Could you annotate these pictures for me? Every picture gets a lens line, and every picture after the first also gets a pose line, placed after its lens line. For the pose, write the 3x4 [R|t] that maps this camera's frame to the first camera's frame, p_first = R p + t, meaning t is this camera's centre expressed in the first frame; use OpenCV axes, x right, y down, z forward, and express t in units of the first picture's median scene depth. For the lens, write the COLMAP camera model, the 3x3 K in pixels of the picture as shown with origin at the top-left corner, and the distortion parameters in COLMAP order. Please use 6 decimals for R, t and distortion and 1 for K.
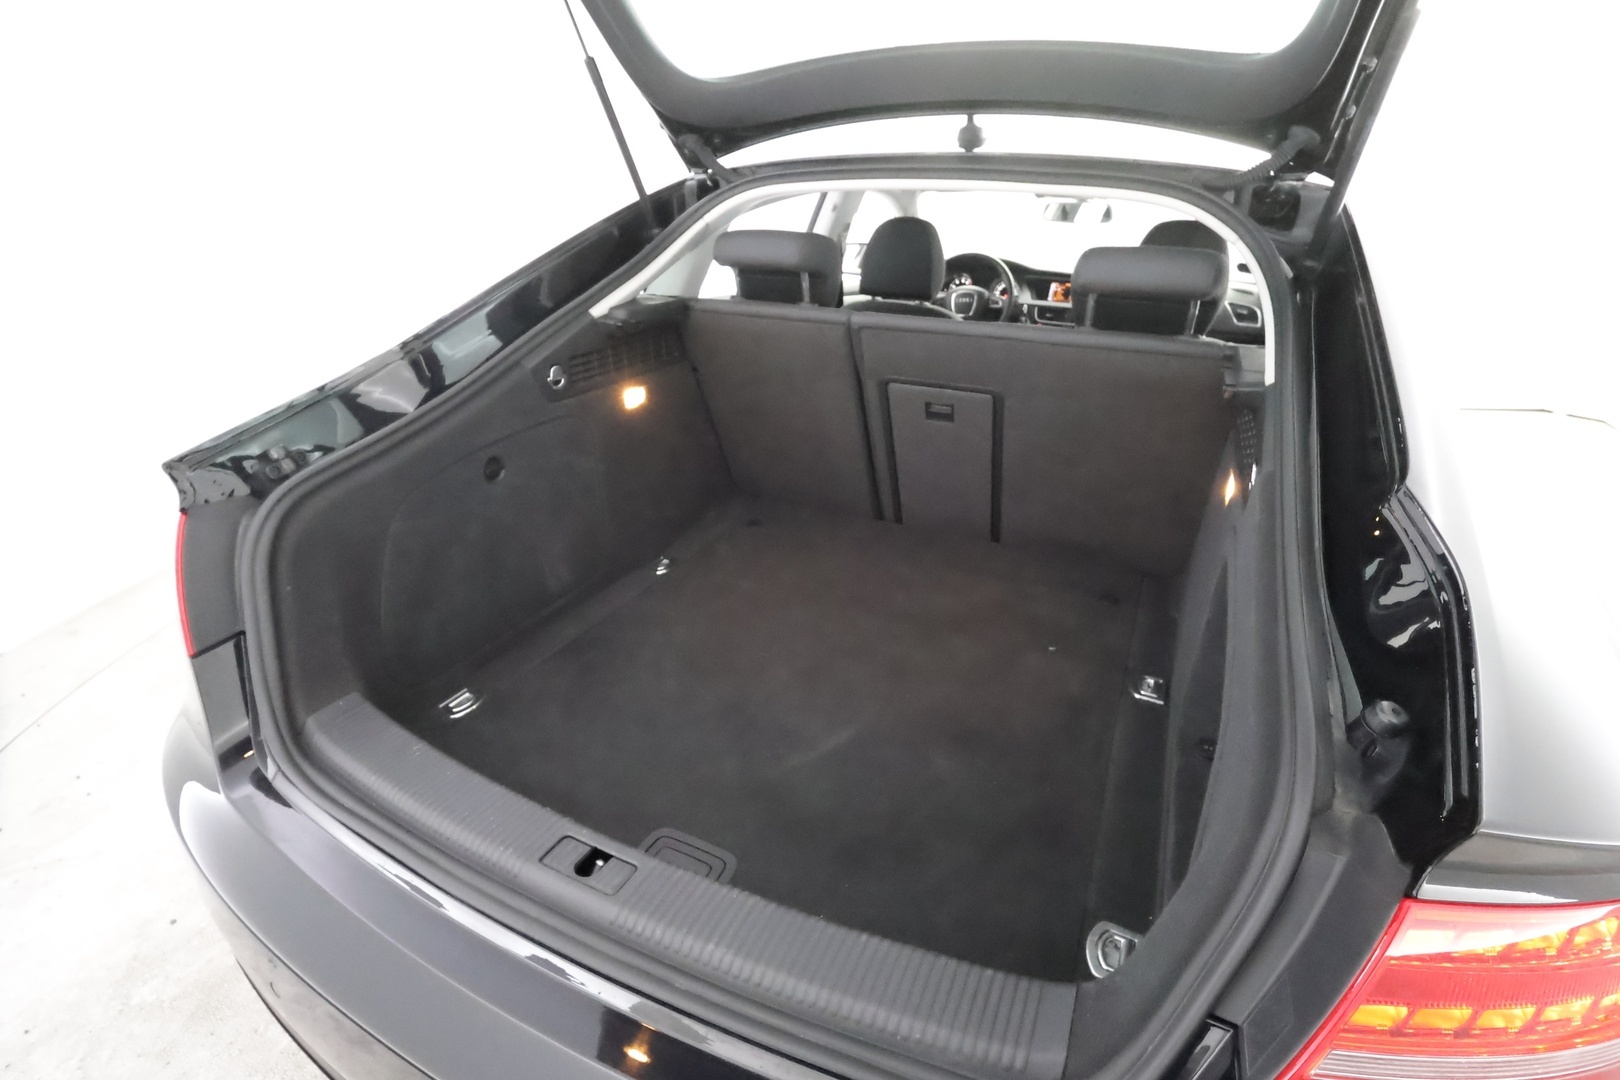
lens RADIAL K [[744.3, 0, 810.0], [0, 744.3, 540.0], [0, 0, 1]] dist [-0.002808, -0.000294]
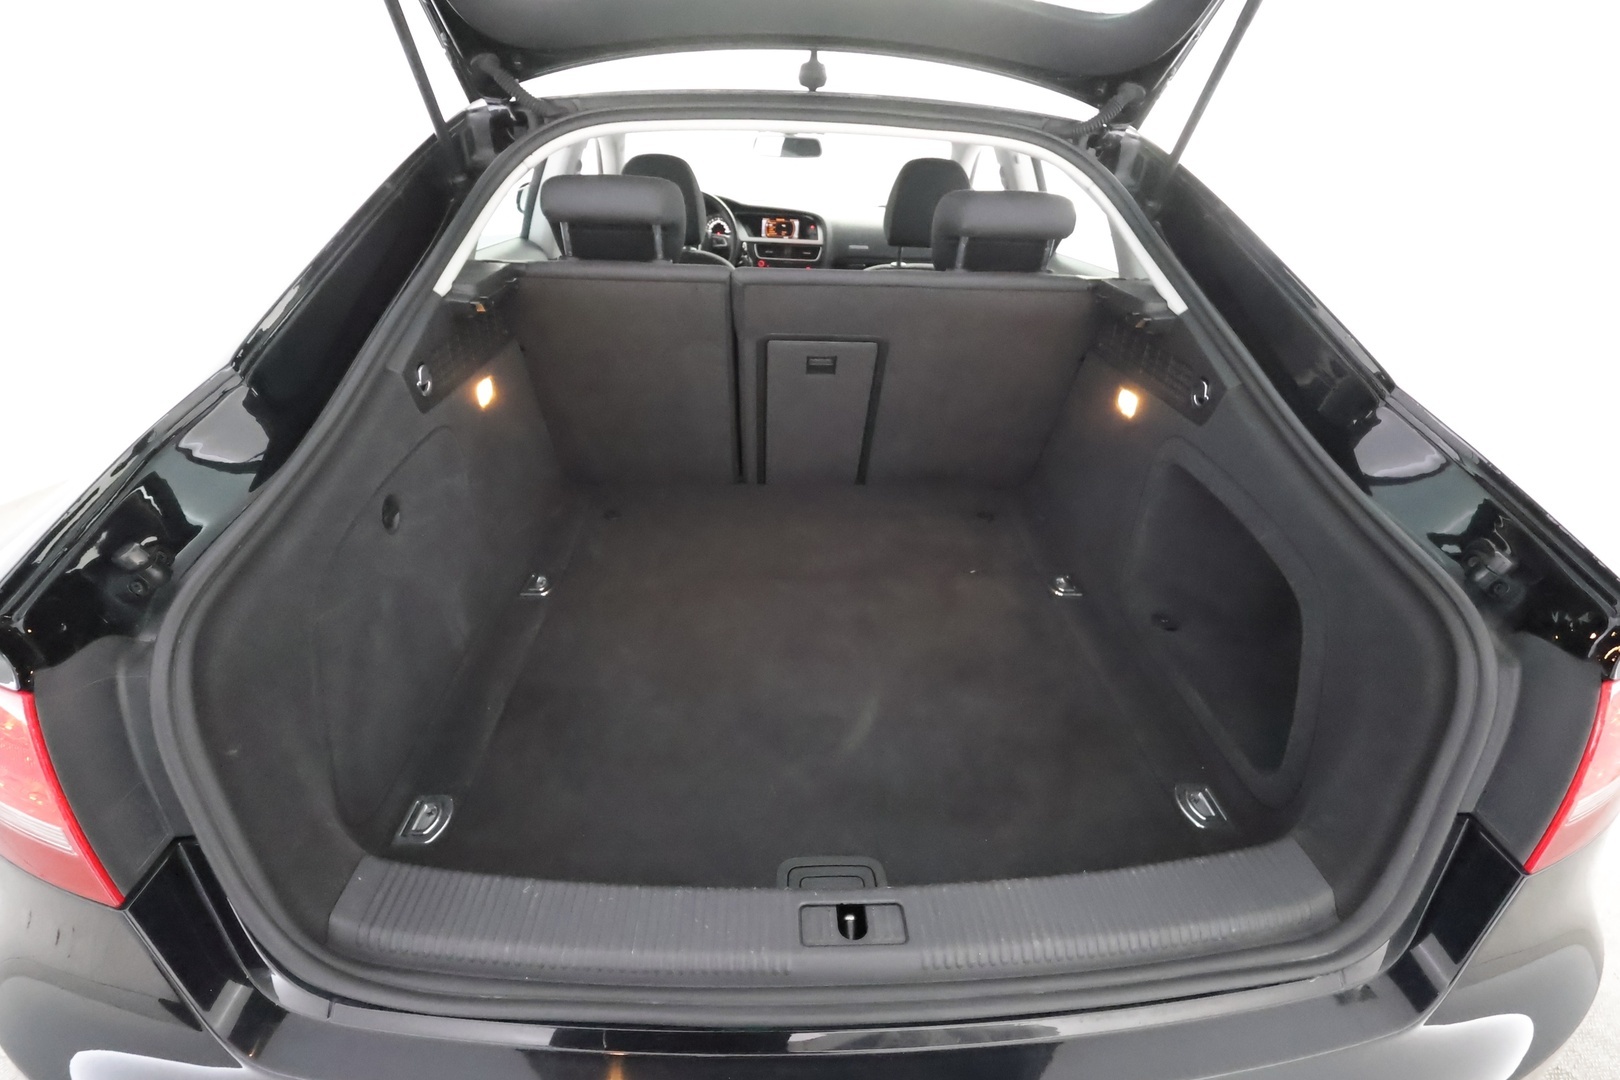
lens RADIAL K [[753.4, 0, 810.0], [0, 753.4, 540.0], [0, 0, 1]] dist [-0.001001, 0.000838]
pose [[0.879314, -0.216677, 0.424096, -0.321413], [0.183654, 0.975905, 0.117817, -0.068755], [-0.439405, -0.025711, 0.897921, 0.109923]]
